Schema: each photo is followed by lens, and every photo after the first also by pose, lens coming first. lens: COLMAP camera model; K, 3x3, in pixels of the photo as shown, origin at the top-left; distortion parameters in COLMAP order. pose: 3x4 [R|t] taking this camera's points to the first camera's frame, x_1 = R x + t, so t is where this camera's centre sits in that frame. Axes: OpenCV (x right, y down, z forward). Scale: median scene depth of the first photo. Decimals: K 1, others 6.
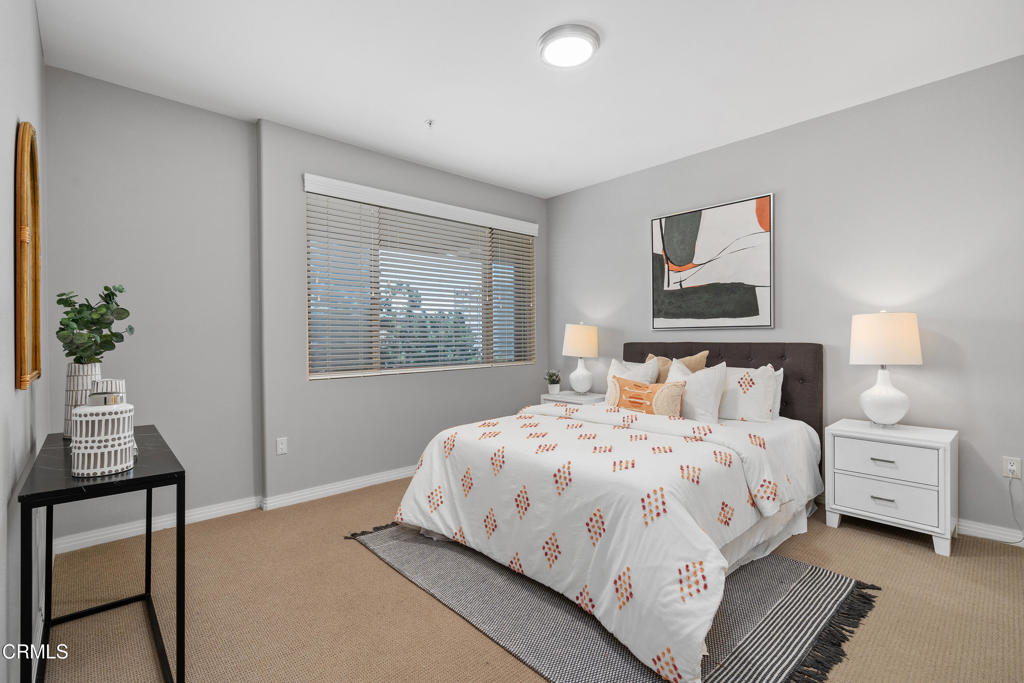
lens RADIAL K [[470.3, 0, 504.4], [0, 470.3, 337.2], [0, 0, 1]] dist [-0.001055, 0.001644]
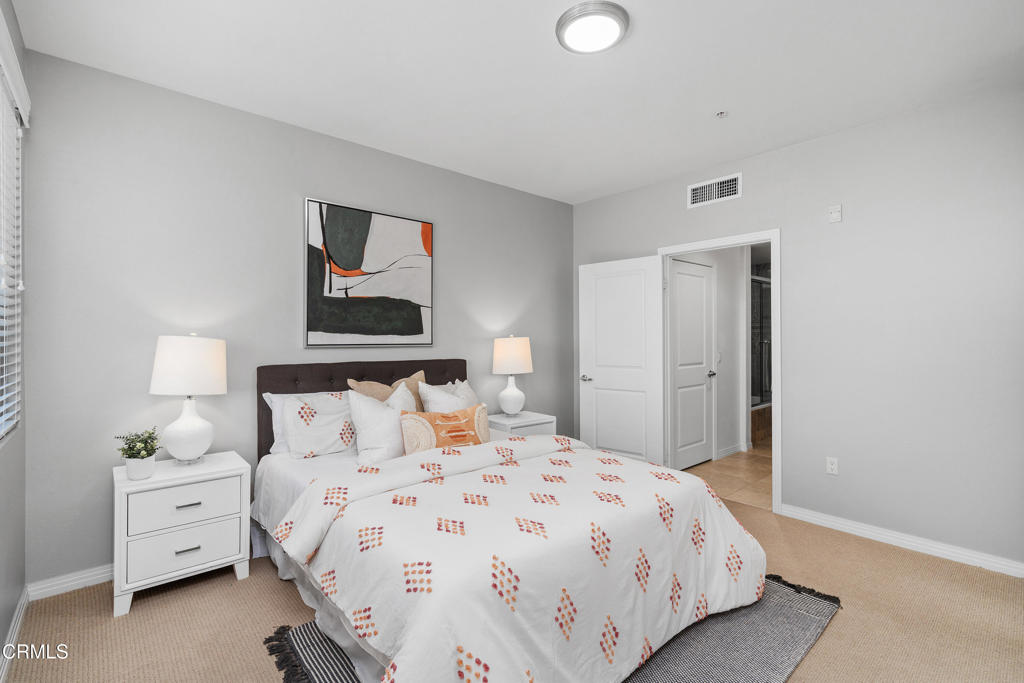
lens RADIAL K [[470.3, 0, 507.0], [0, 470.3, 344.2], [0, 0, 1]] dist [-0.001055, 0.001644]
pose [[0.017619, -0.006827, 0.999821, -0.454573], [-0.003029, 0.999972, 0.006882, -0.027946], [-0.999840, -0.003150, 0.017598, 0.713317]]
